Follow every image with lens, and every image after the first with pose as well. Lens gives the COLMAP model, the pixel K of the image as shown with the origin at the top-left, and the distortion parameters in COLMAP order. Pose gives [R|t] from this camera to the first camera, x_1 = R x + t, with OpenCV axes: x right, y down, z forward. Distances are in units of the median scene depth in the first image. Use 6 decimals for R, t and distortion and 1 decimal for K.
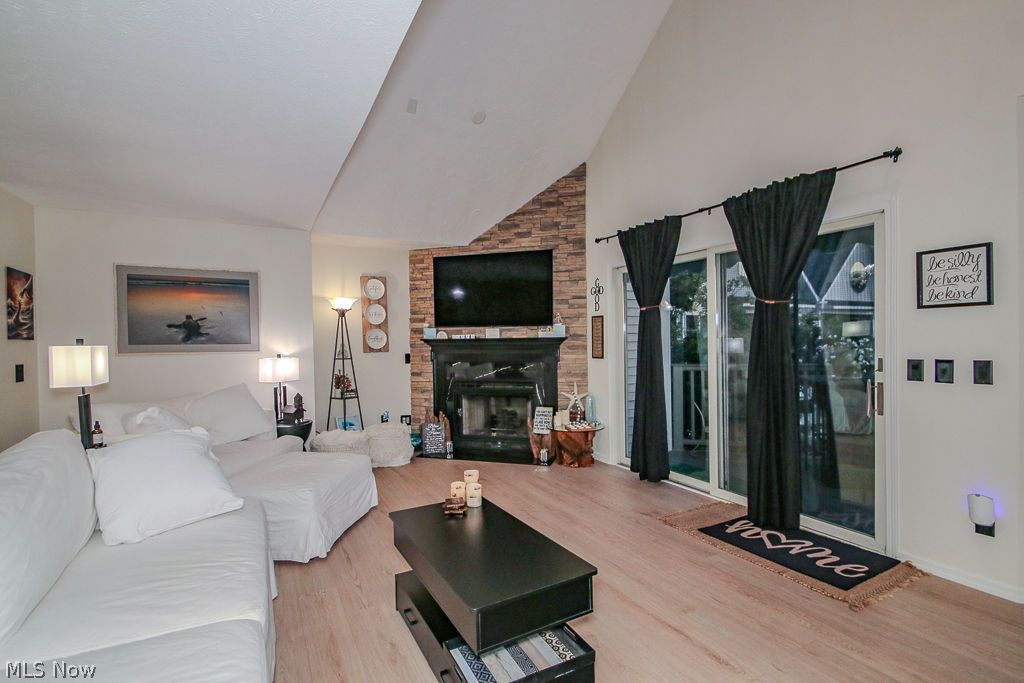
lens RADIAL K [[467.9, 0, 513.4], [0, 467.9, 356.8], [0, 0, 1]] dist [-0.003336, -0.000739]
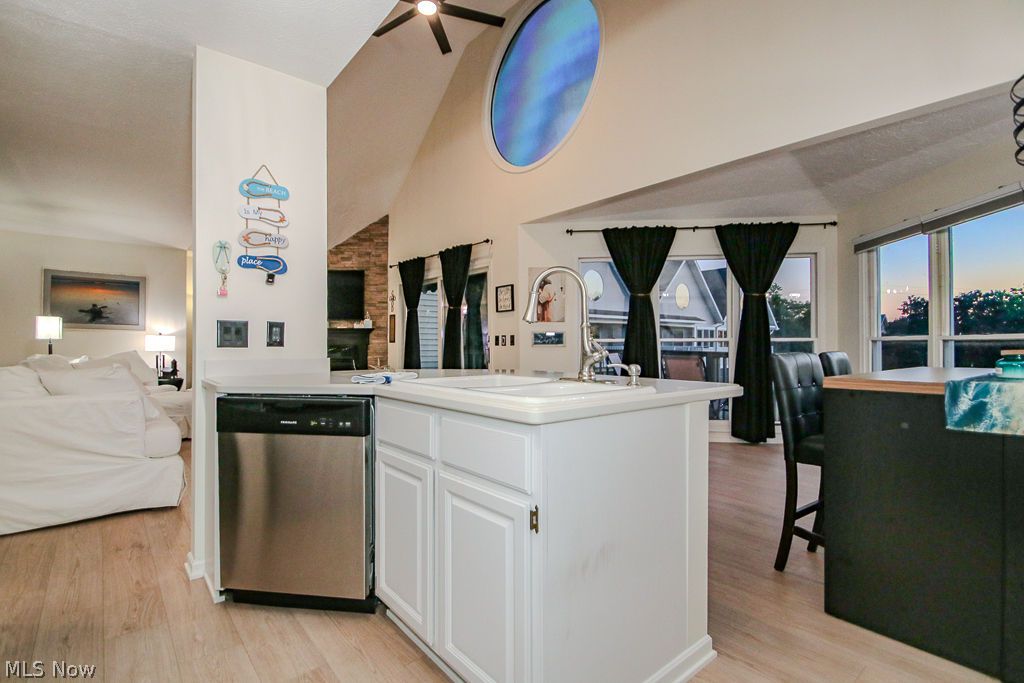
lens RADIAL K [[492.4, 0, 512.0], [0, 492.4, 341.5], [0, 0, 1]] dist [-0.000598, -0.000598]
pose [[0.981013, 0.022146, 0.192674, 0.279418], [-0.012543, 0.998624, -0.050919, 0.084283], [-0.193537, 0.047535, 0.979941, -0.713915]]
